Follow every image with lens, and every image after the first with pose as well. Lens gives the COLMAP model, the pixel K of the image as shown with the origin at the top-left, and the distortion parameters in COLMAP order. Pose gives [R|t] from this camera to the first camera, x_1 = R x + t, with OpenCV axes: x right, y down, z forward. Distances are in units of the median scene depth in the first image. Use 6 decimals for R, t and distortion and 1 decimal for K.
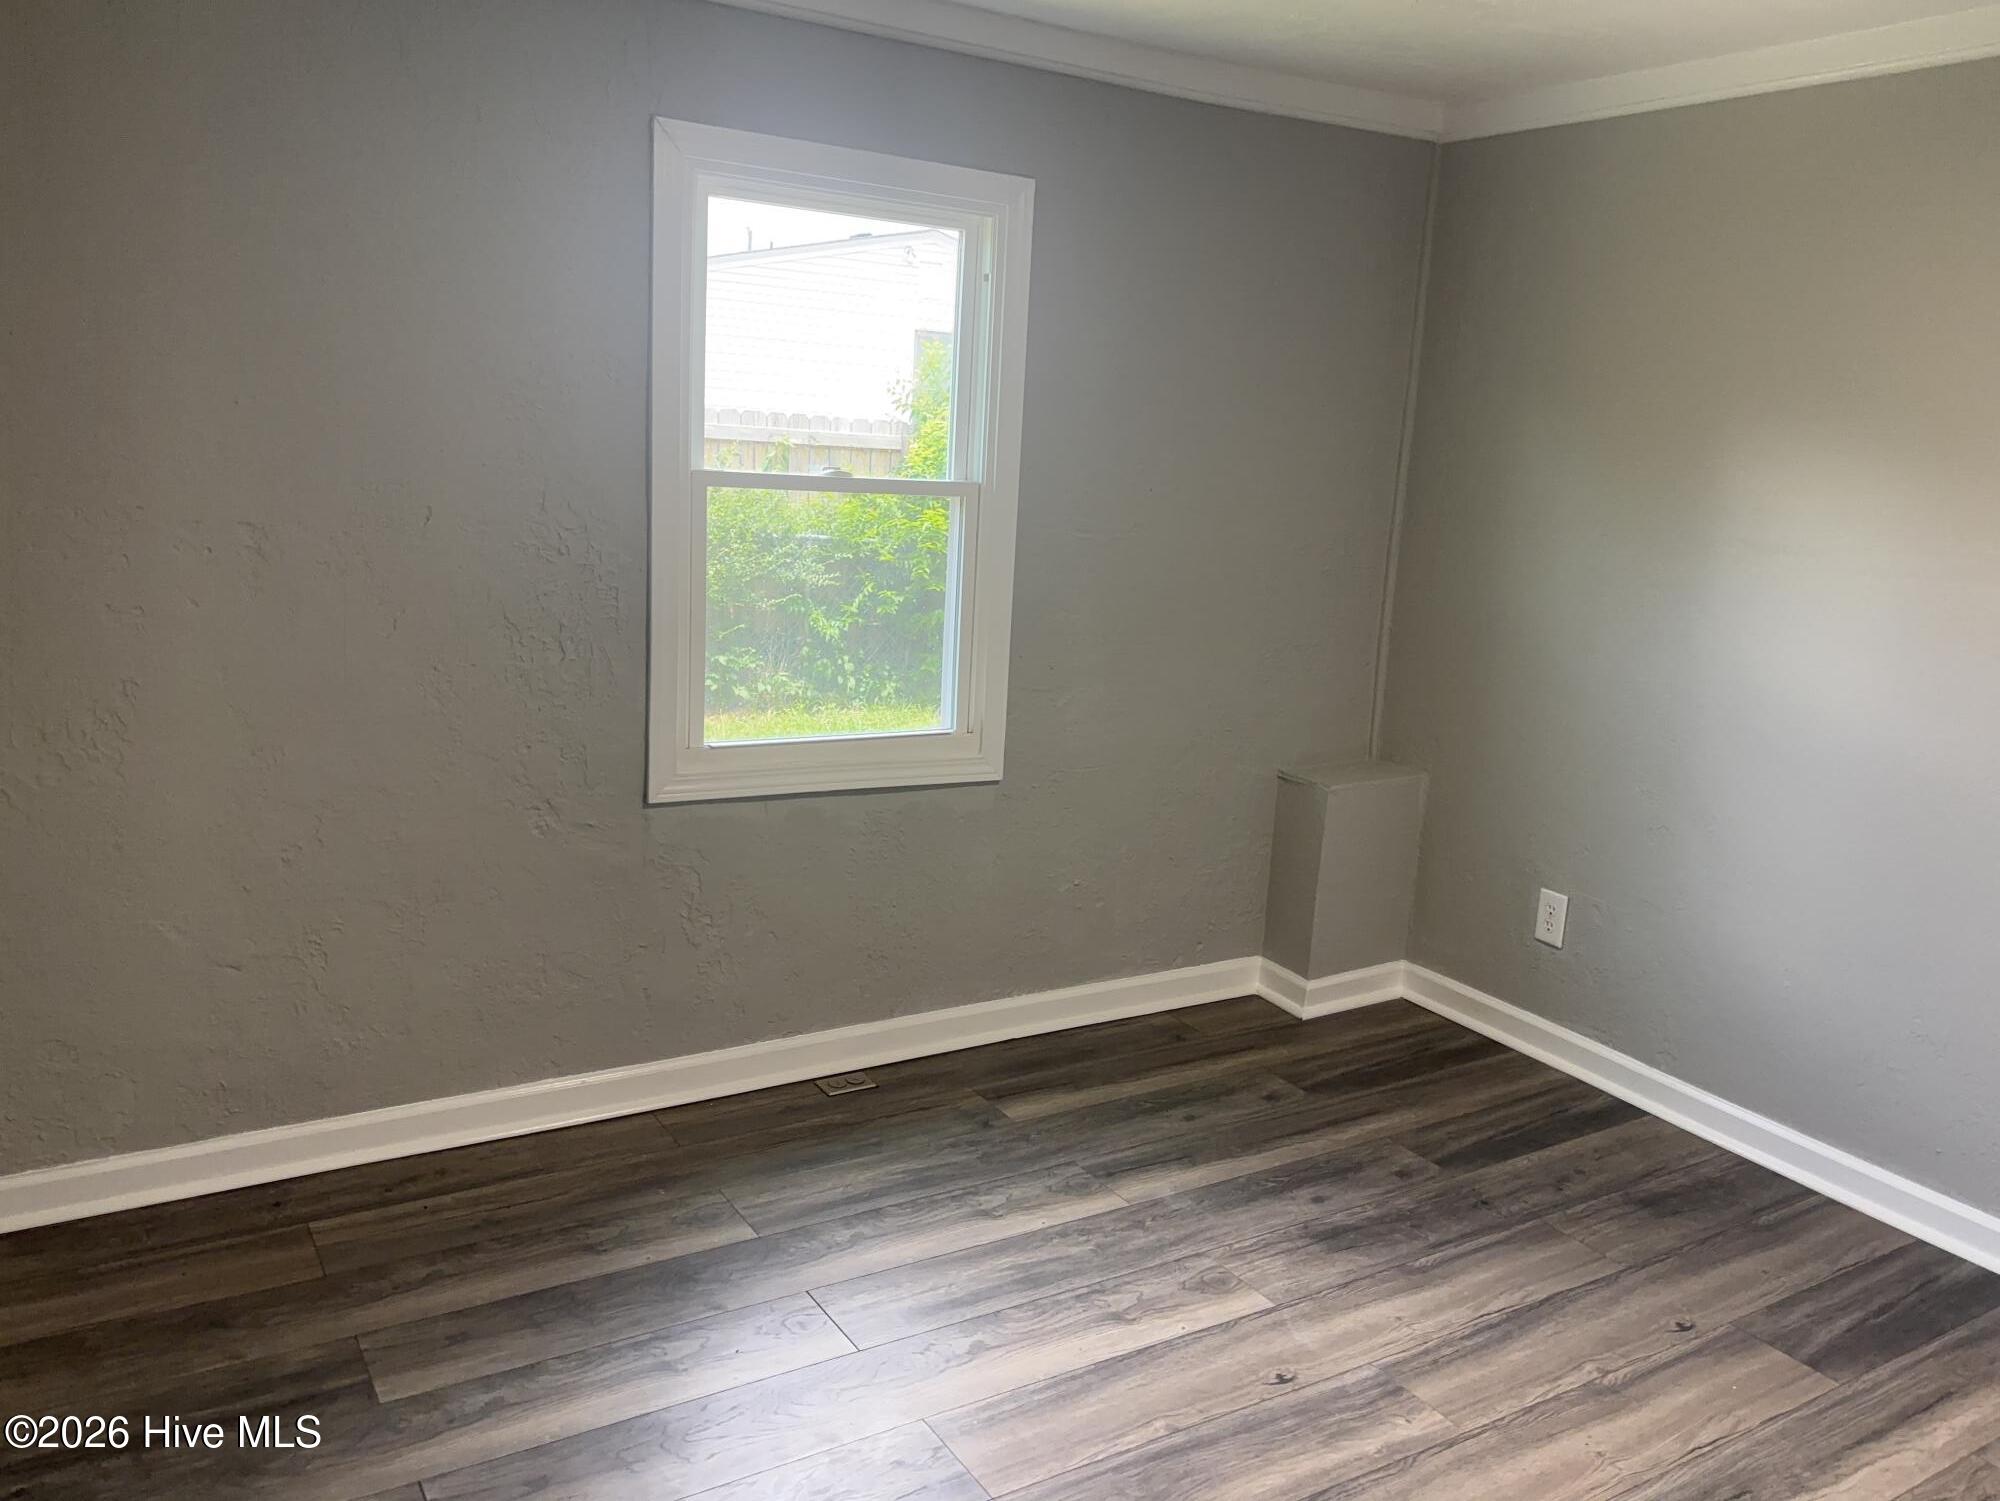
lens RADIAL K [[1577.6, 0, 1015.8], [0, 1577.6, 749.7], [0, 0, 1]] dist [0.055478, -0.002231]
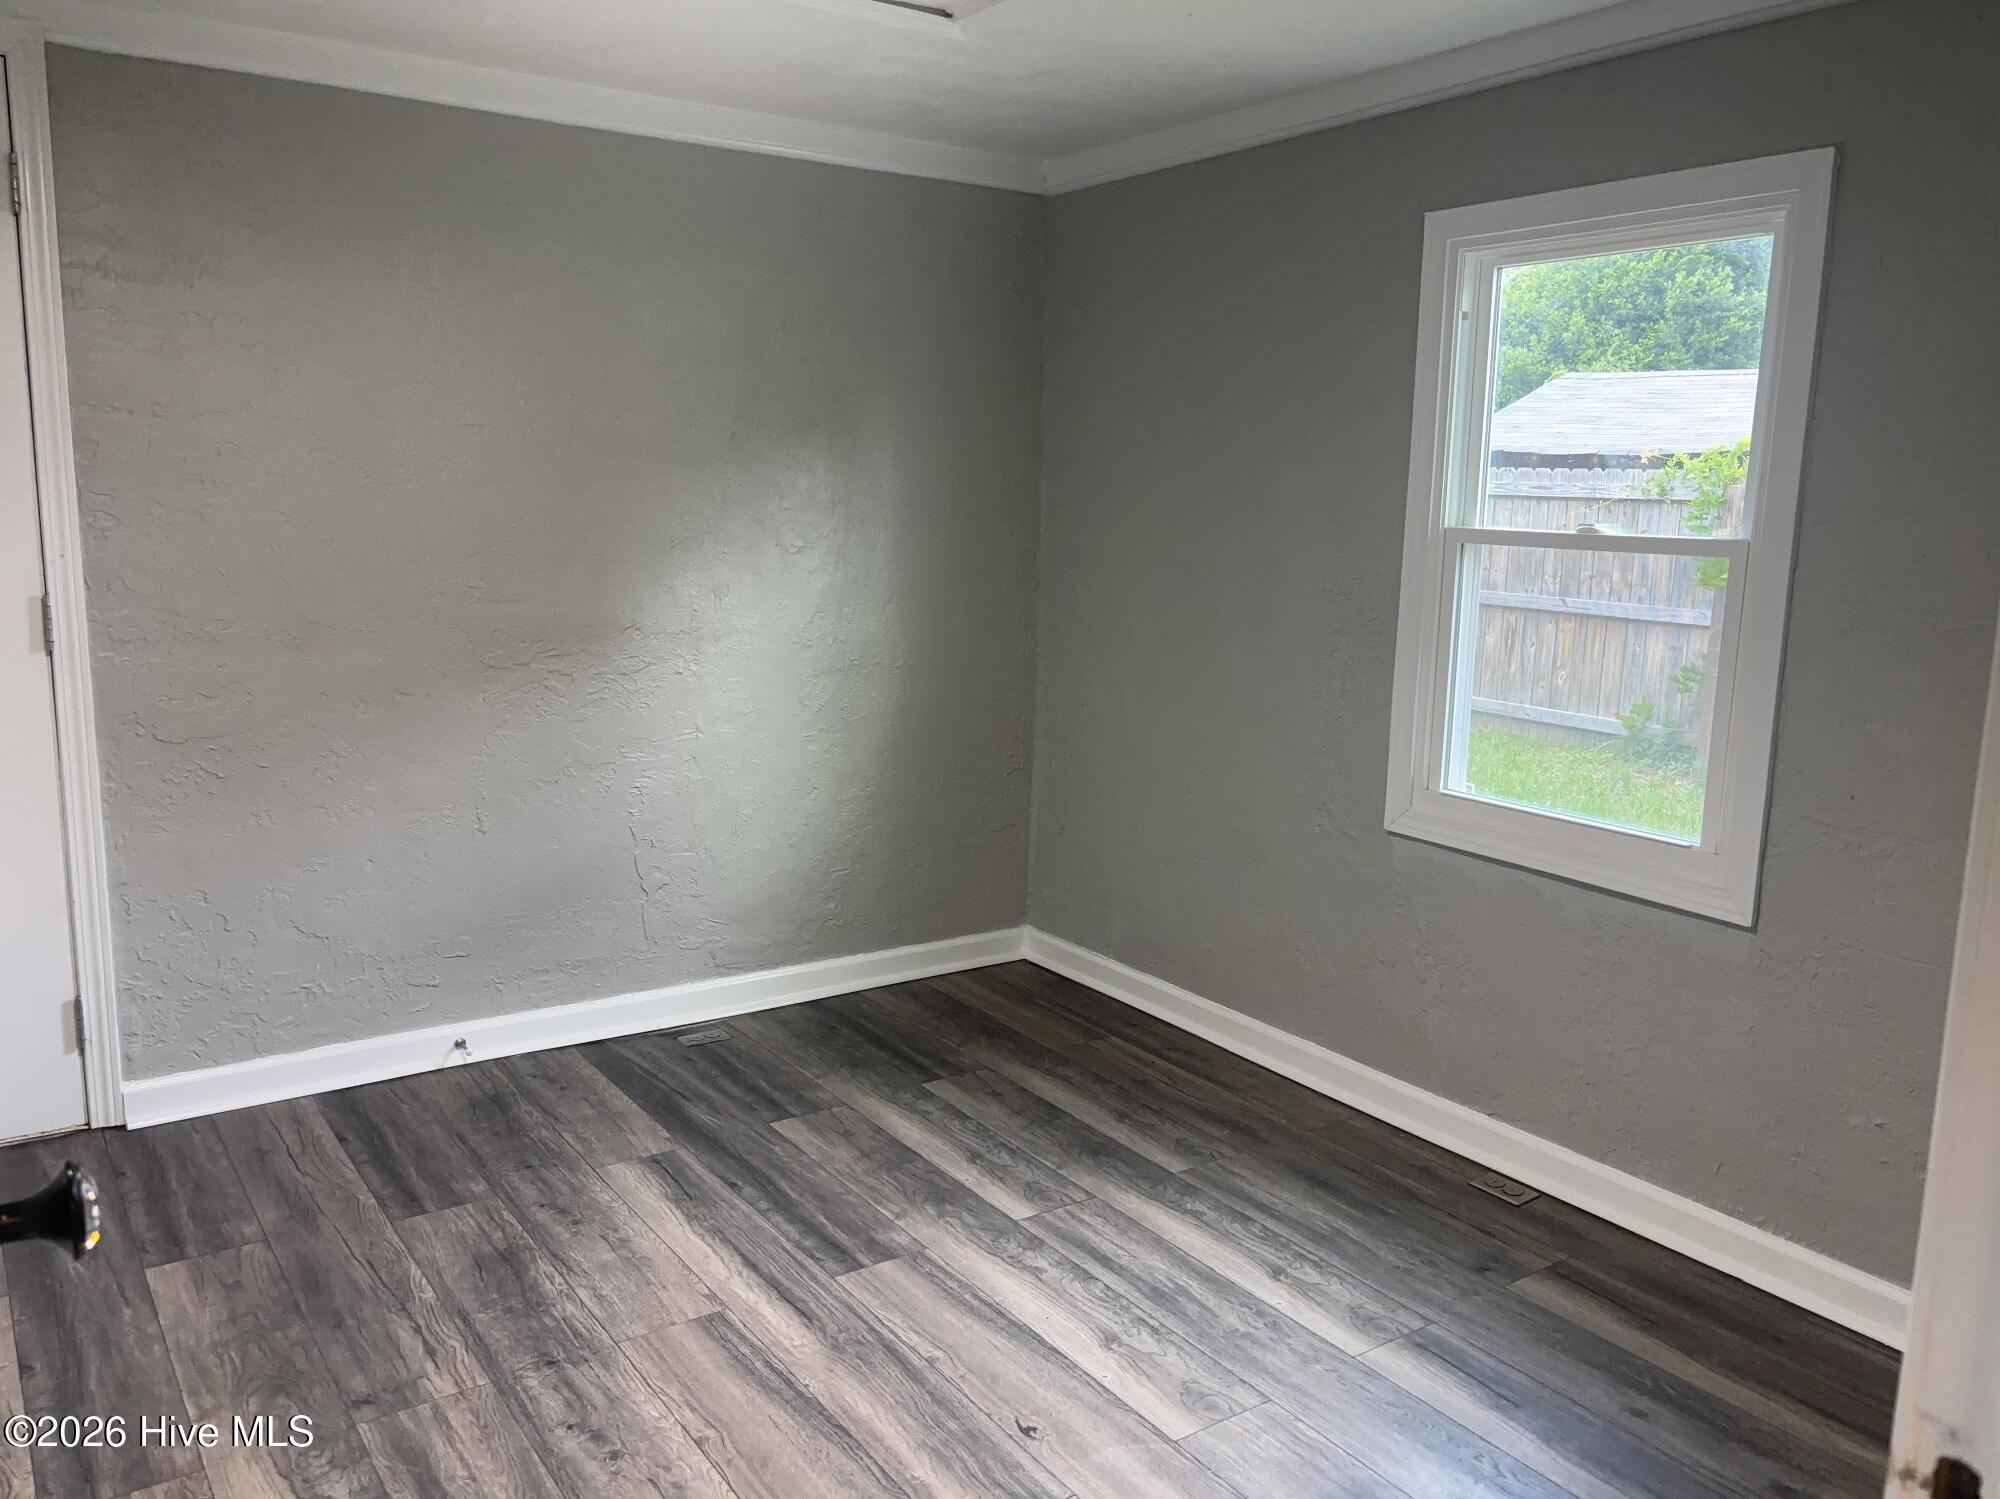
lens RADIAL K [[1577.6, 0, 1017.5], [0, 1577.6, 751.7], [0, 0, 1]] dist [0.055478, -0.002231]
pose [[0.052963, 0.116313, -0.991800, 0.914844], [-0.218784, 0.970415, 0.102122, -0.081181], [0.974335, 0.211581, 0.076843, 0.717029]]
